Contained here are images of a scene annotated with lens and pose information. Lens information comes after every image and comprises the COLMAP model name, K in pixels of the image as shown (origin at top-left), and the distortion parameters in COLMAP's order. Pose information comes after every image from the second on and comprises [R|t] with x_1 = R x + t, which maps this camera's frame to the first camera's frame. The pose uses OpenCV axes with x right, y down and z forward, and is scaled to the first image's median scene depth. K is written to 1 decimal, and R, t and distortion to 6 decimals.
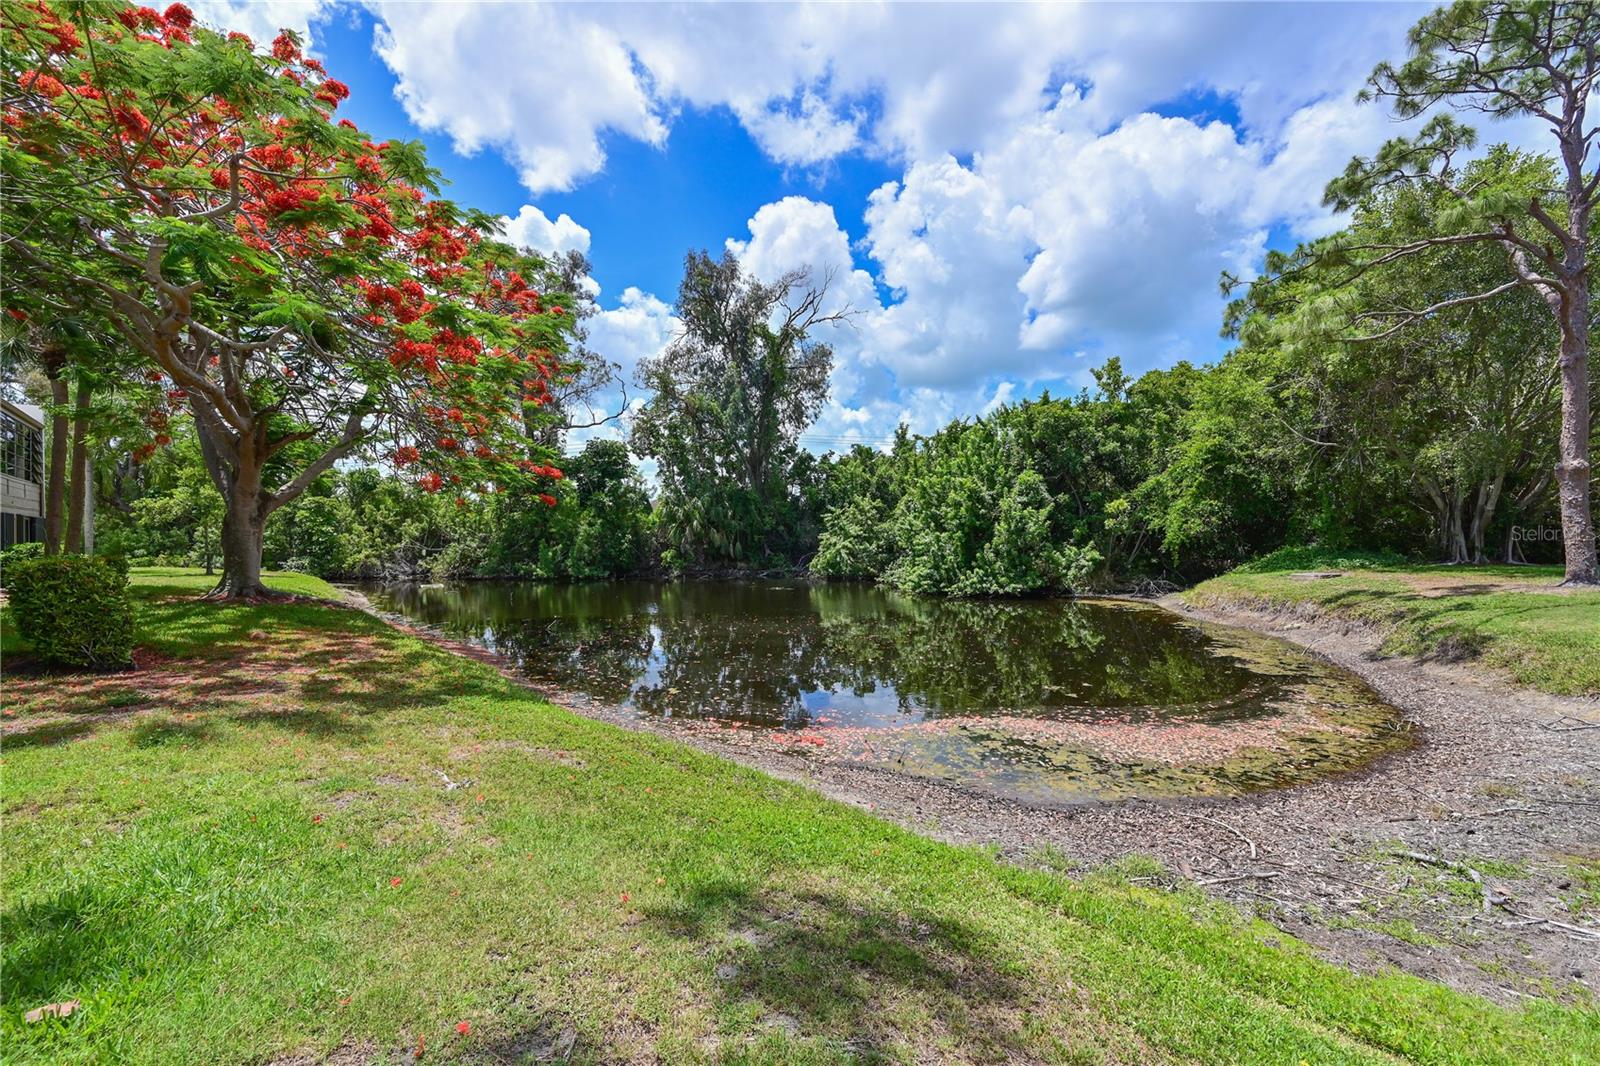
lens RADIAL K [[659.6, 0, 795.6], [0, 659.6, 530.8], [0, 0, 1]] dist [0.000449, 0.000013]
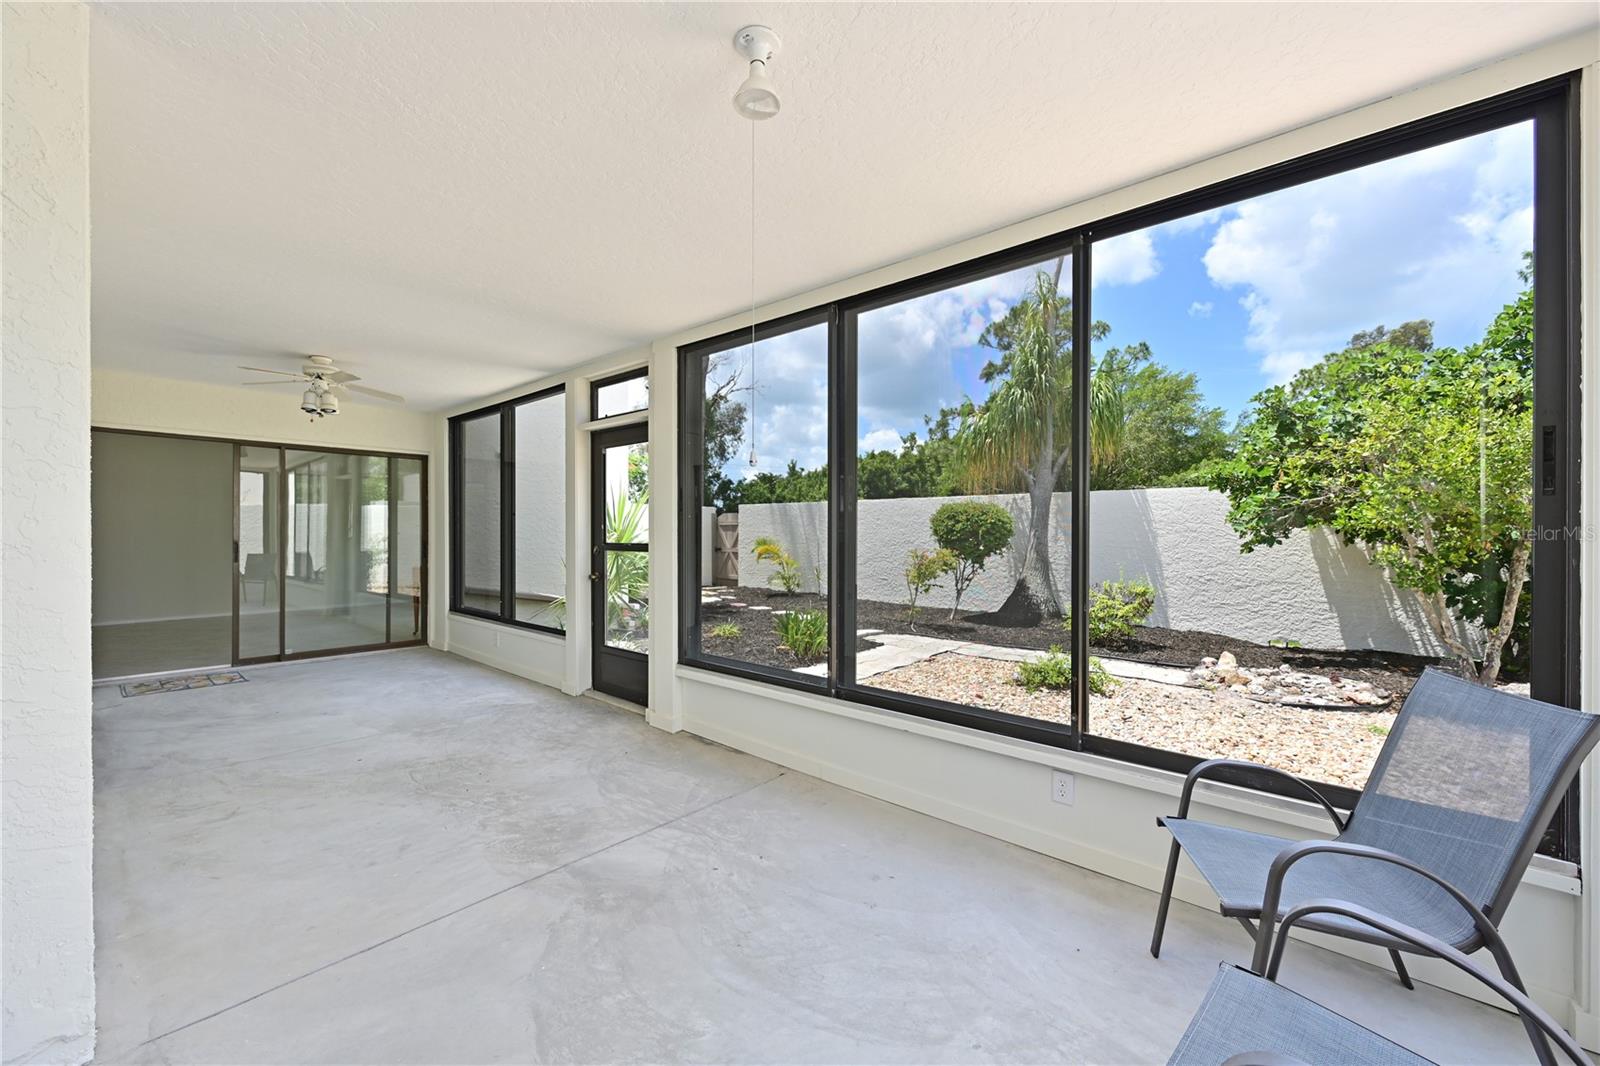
lens RADIAL K [[624.7, 0, 798.3], [0, 624.7, 527.0], [0, 0, 1]] dist [-0.001070, 0.000447]
pose [[0.989080, 0.014910, 0.146625, -0.030054], [-0.013083, 0.999824, -0.013412, 0.006270], [-0.146799, 0.011347, 0.989101, -0.394053]]
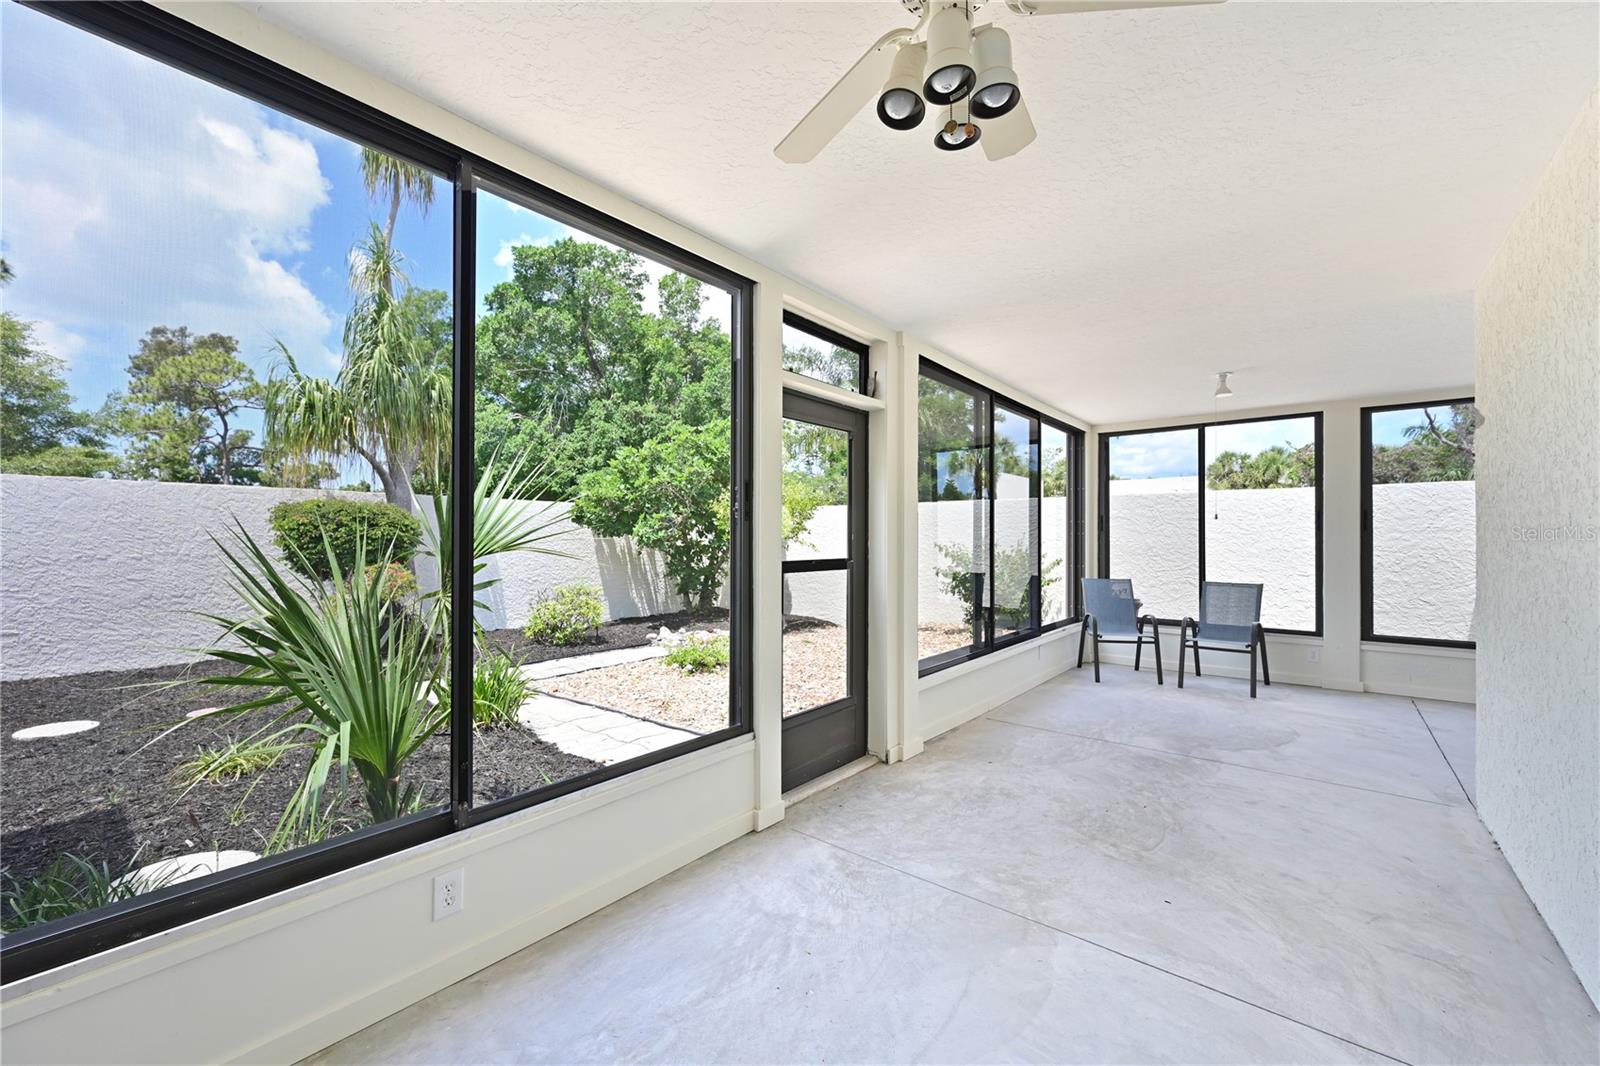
lens RADIAL K [[624.7, 0, 792.9], [0, 624.7, 535.2], [0, 0, 1]] dist [-0.001070, 0.000447]
pose [[-0.163923, 0.017559, 0.986317, -0.112300], [0.003423, 0.999846, -0.017231, 0.006235], [-0.986467, 0.000552, -0.163958, -0.277935]]
